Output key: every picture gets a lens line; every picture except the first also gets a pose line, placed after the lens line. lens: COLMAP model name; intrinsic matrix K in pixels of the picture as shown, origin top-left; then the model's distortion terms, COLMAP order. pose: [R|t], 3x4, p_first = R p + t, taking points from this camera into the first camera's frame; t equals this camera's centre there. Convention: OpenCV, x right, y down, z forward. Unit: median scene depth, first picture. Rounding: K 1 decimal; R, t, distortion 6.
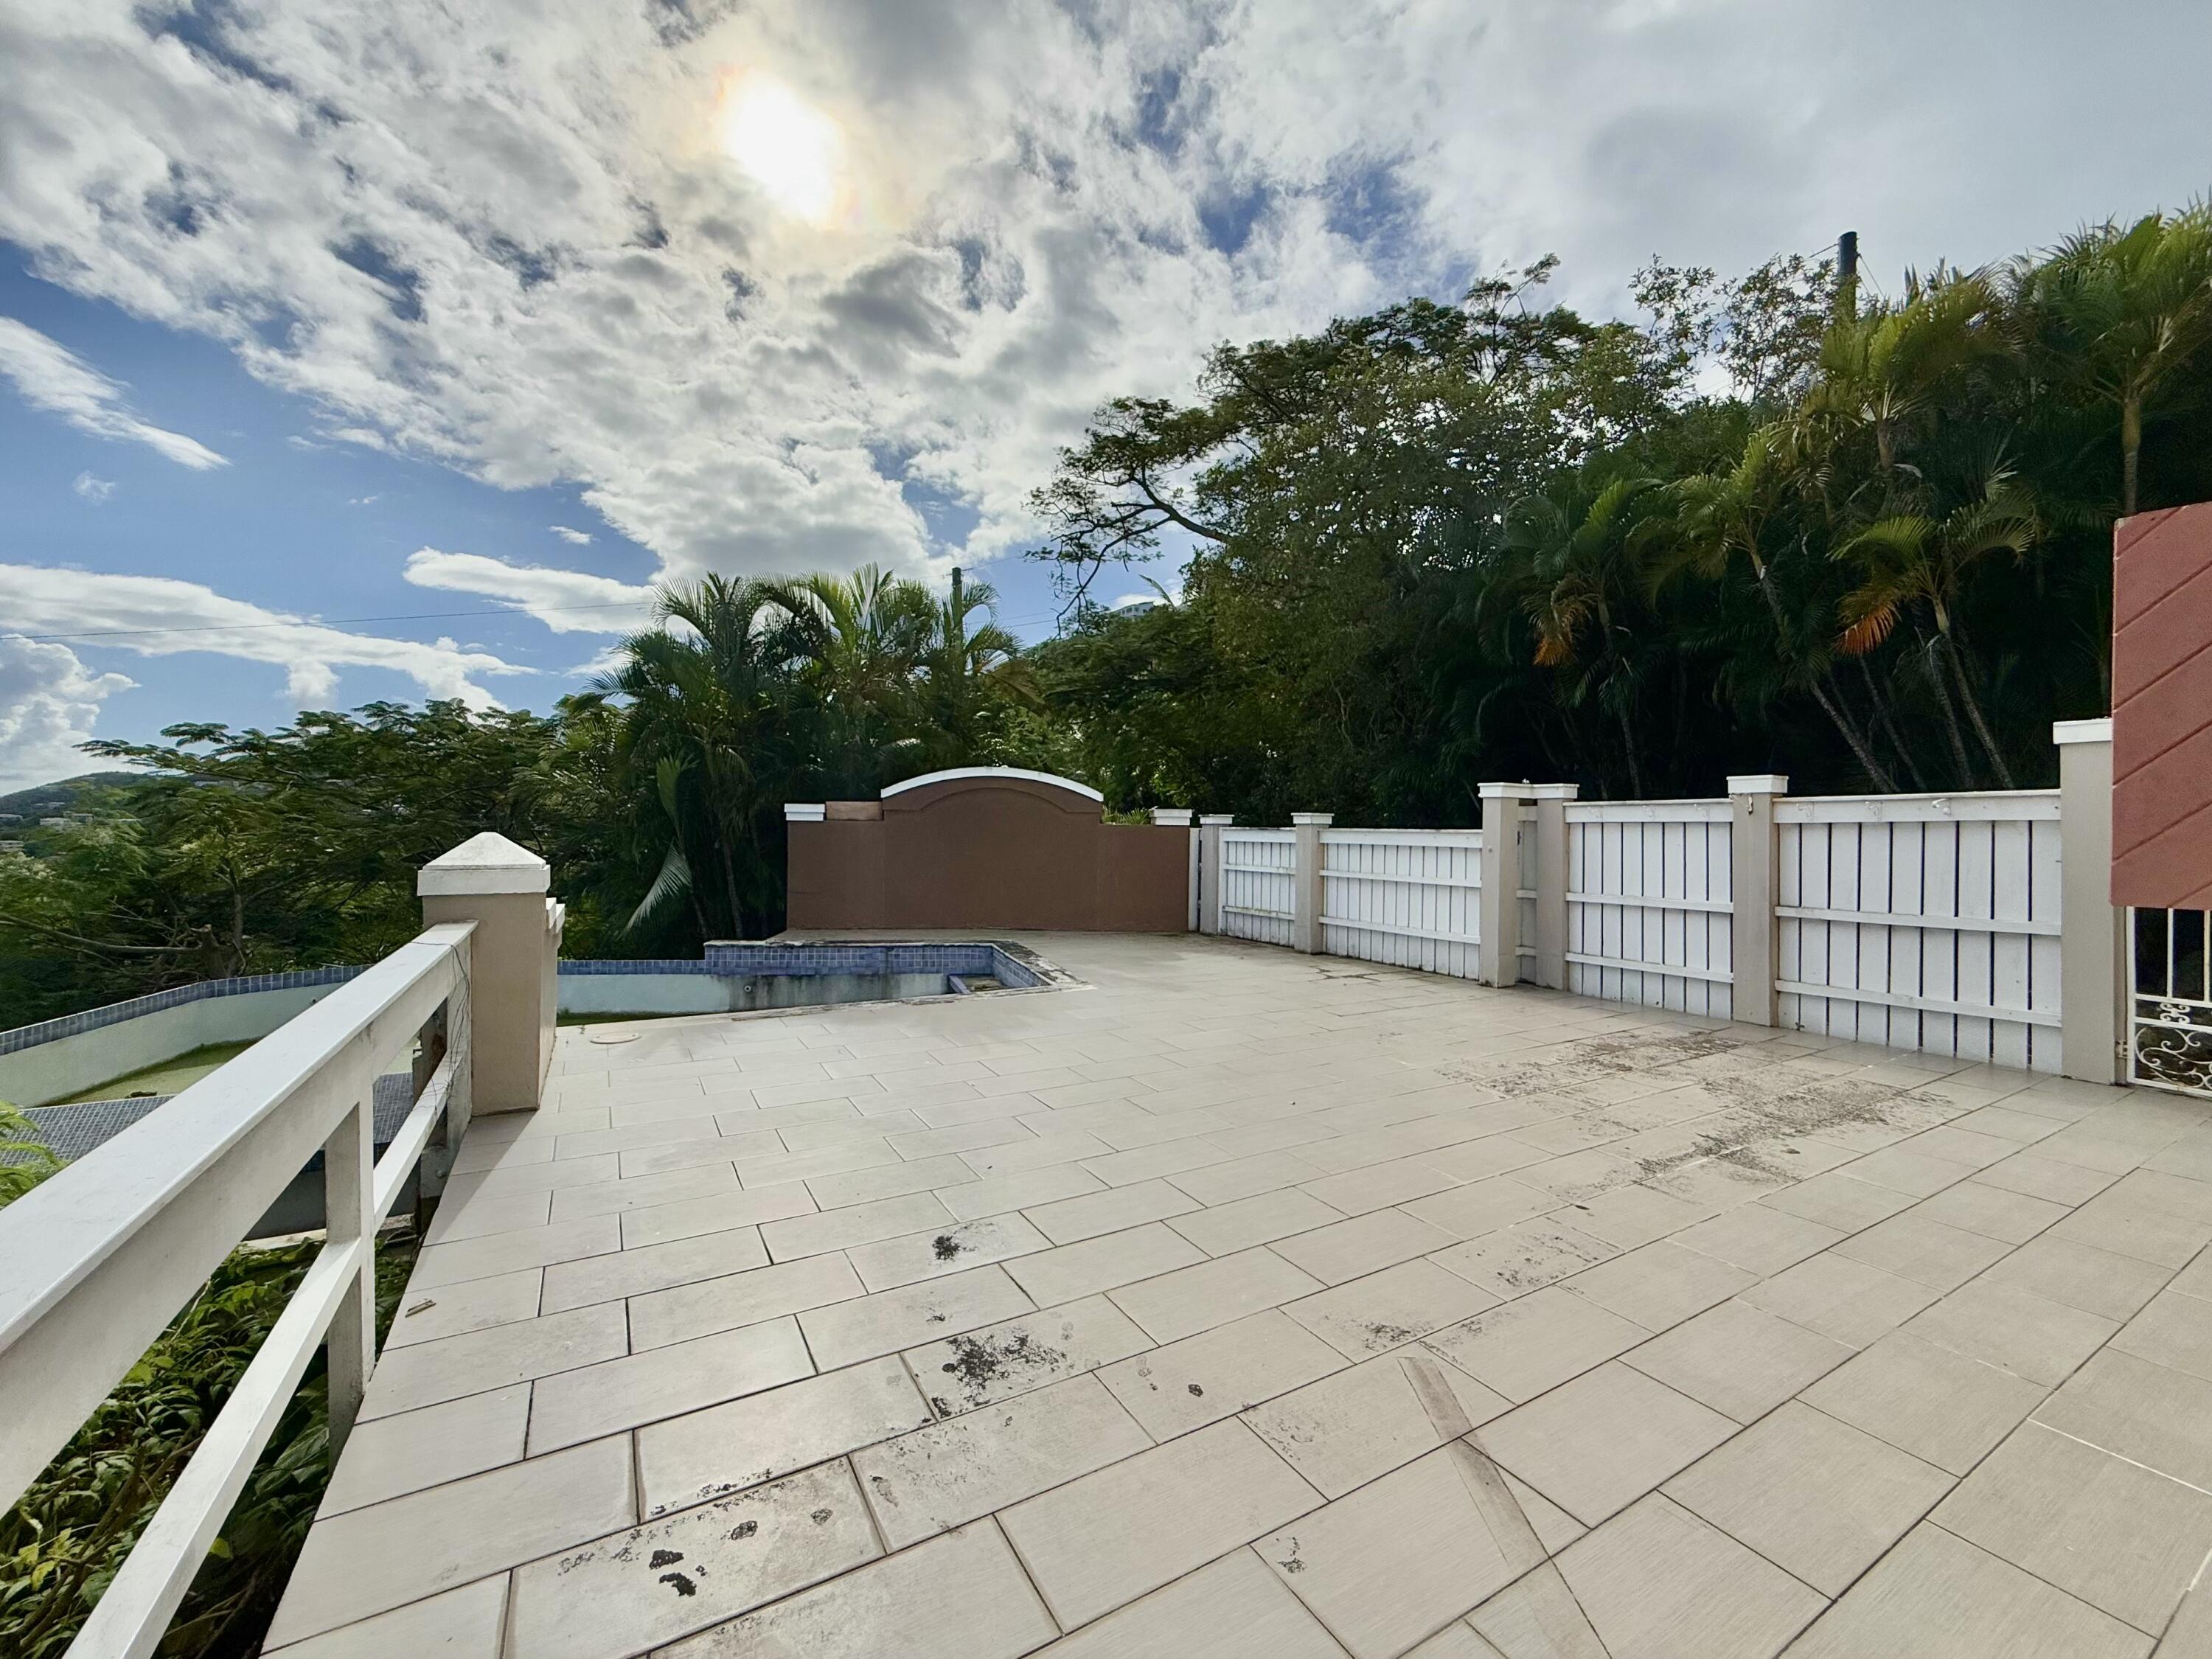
lens RADIAL K [[881.3, 0, 1097.4], [0, 881.3, 829.4], [0, 0, 1]] dist [0.001460, 0.000531]
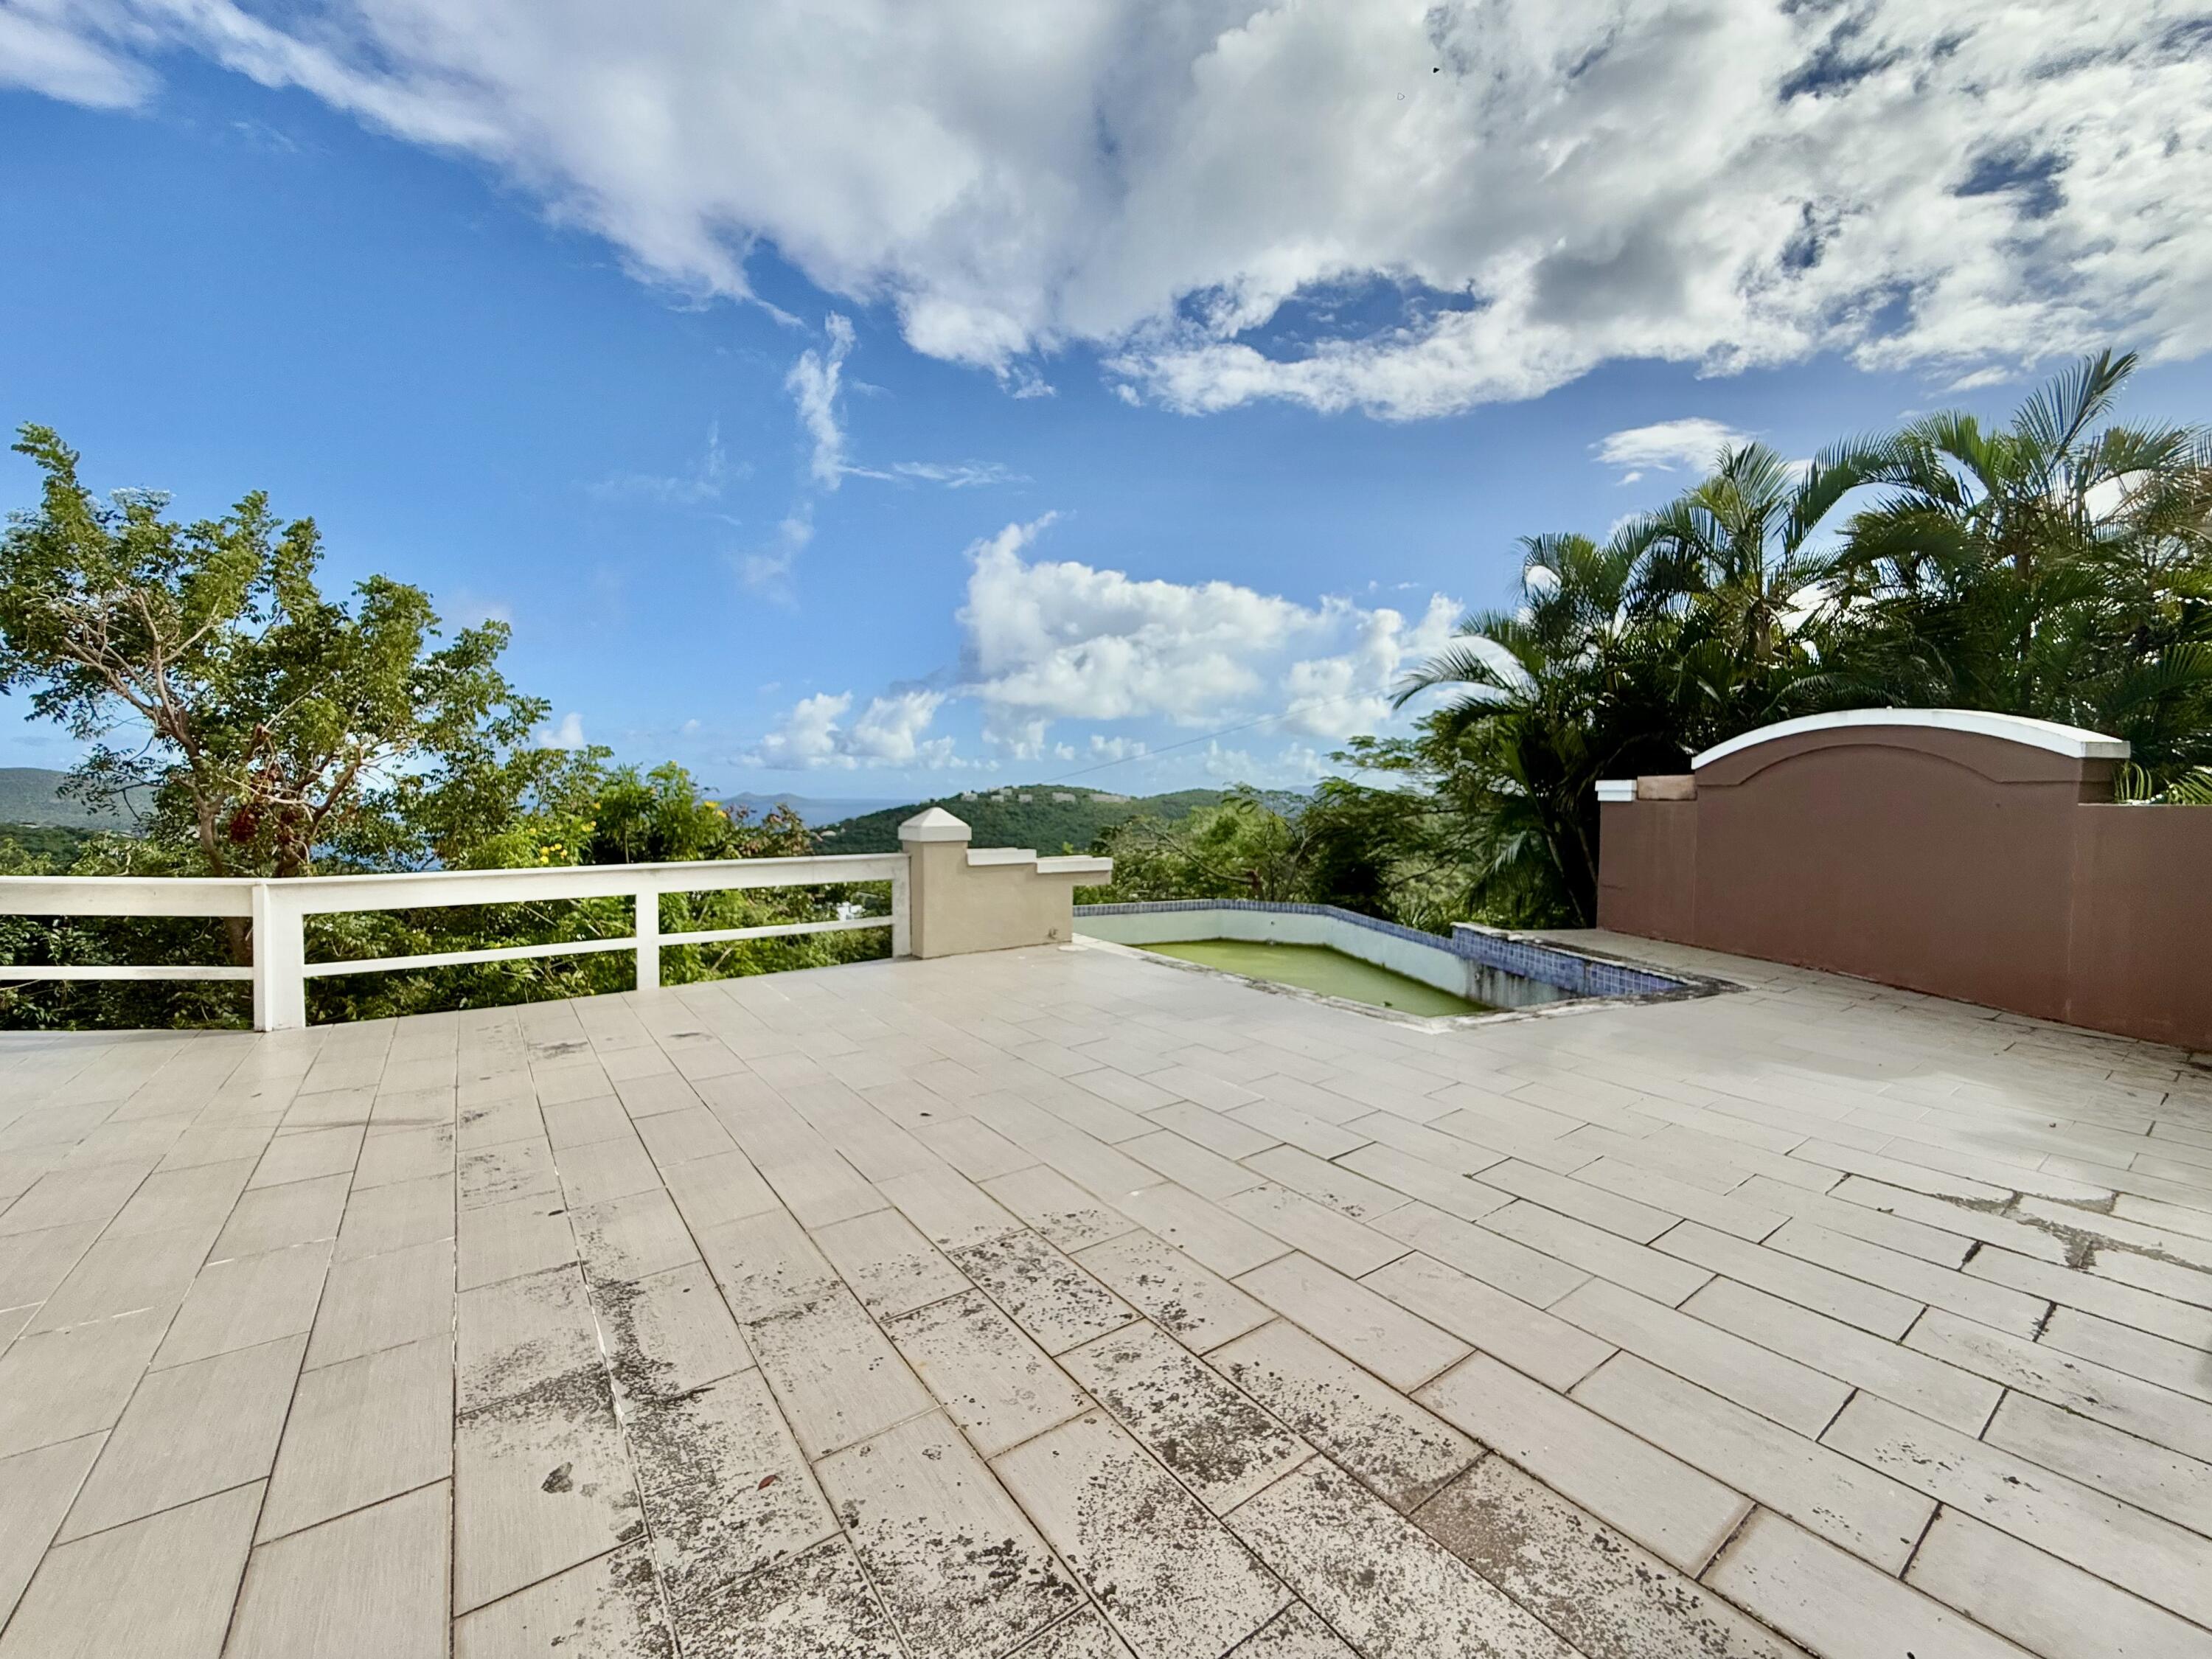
lens RADIAL K [[886.7, 0, 1099.5], [0, 886.7, 826.2], [0, 0, 1]] dist [-0.002155, -0.000263]
pose [[0.104361, 0.023904, -0.994252, 1.220583], [-0.009069, 0.999692, 0.023083, -0.001178], [0.994498, 0.006607, 0.104546, 1.177182]]
